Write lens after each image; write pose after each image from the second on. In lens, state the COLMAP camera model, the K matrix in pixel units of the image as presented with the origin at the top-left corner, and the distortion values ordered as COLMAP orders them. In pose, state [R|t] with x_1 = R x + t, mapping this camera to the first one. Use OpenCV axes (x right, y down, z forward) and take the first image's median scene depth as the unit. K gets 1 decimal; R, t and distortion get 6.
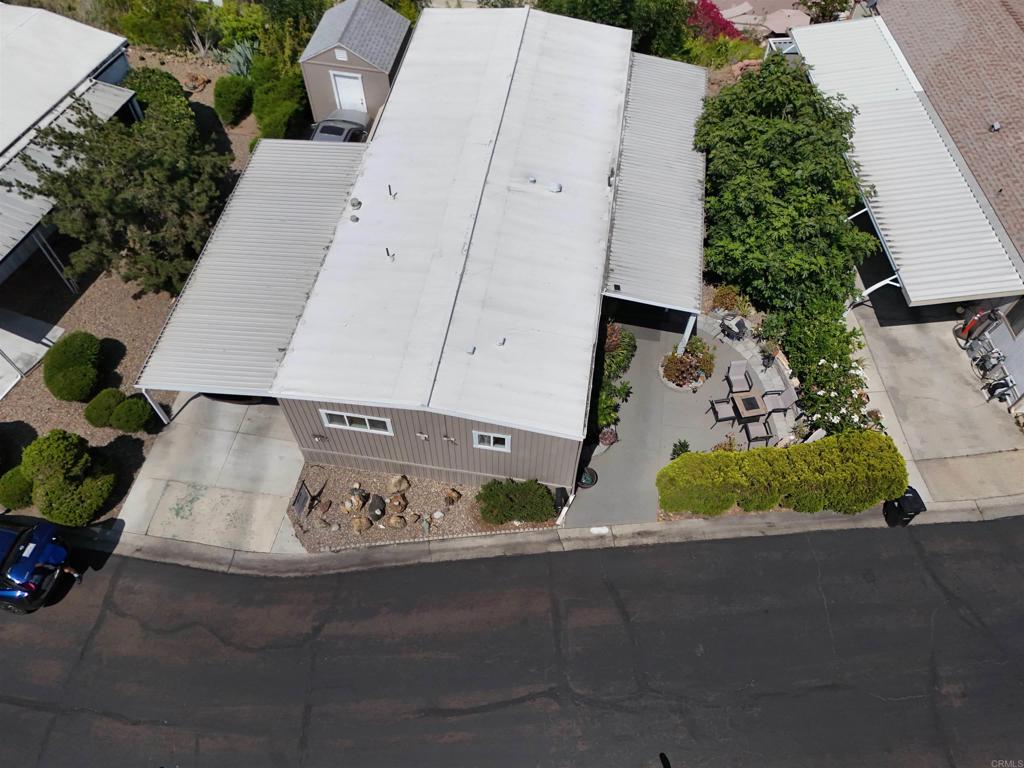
lens RADIAL K [[748.1, 0, 512.4], [0, 748.1, 377.4], [0, 0, 1]] dist [0.071594, -0.056031]
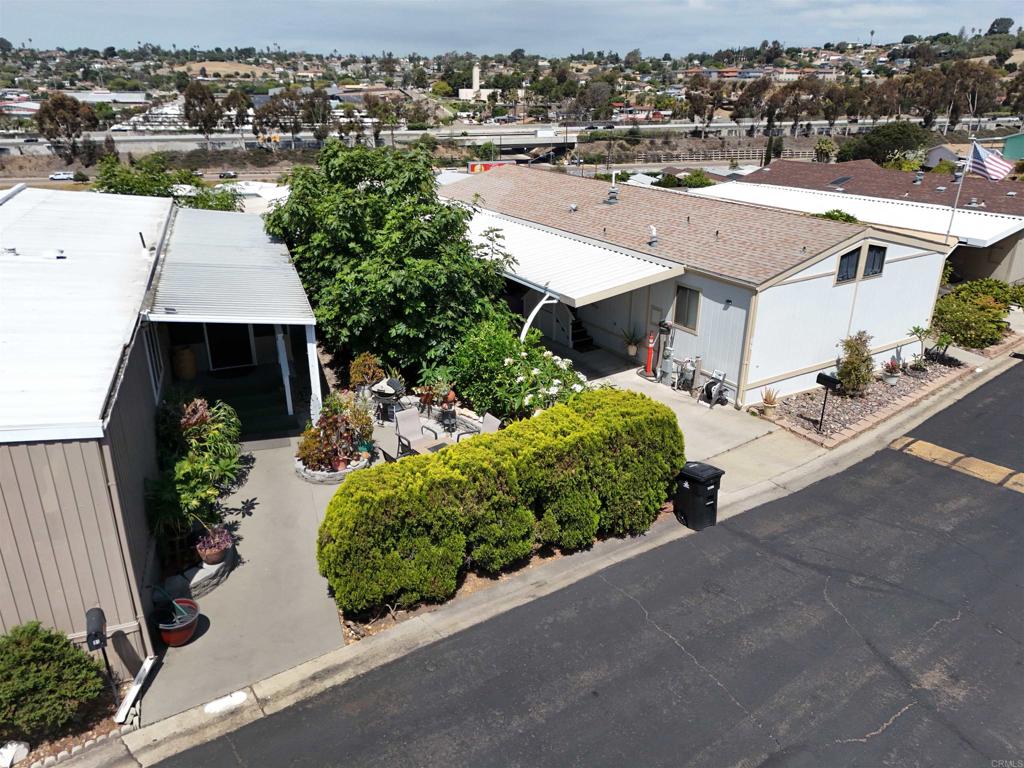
lens RADIAL K [[748.1, 0, 509.9], [0, 748.1, 380.2], [0, 0, 1]] dist [0.071594, -0.056031]
pose [[0.877369, -0.187986, 0.441458, 0.097615], [0.401103, 0.792281, -0.459790, 0.322440], [-0.263325, 0.580475, 0.770525, 0.470917]]
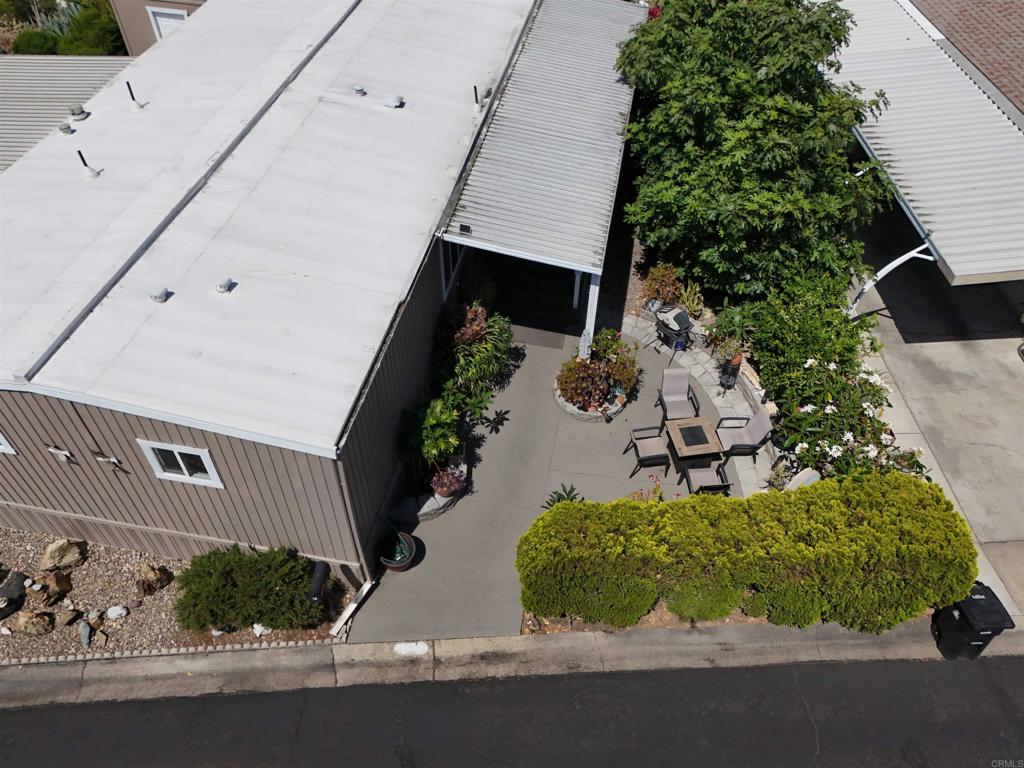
lens RADIAL K [[748.1, 0, 511.5], [0, 748.1, 378.8], [0, 0, 1]] dist [0.071594, -0.056031]
pose [[0.999437, 0.023694, -0.023760, 0.192250], [-0.027270, 0.986139, -0.163666, 0.096048], [0.019553, 0.164221, 0.986230, 0.418295]]
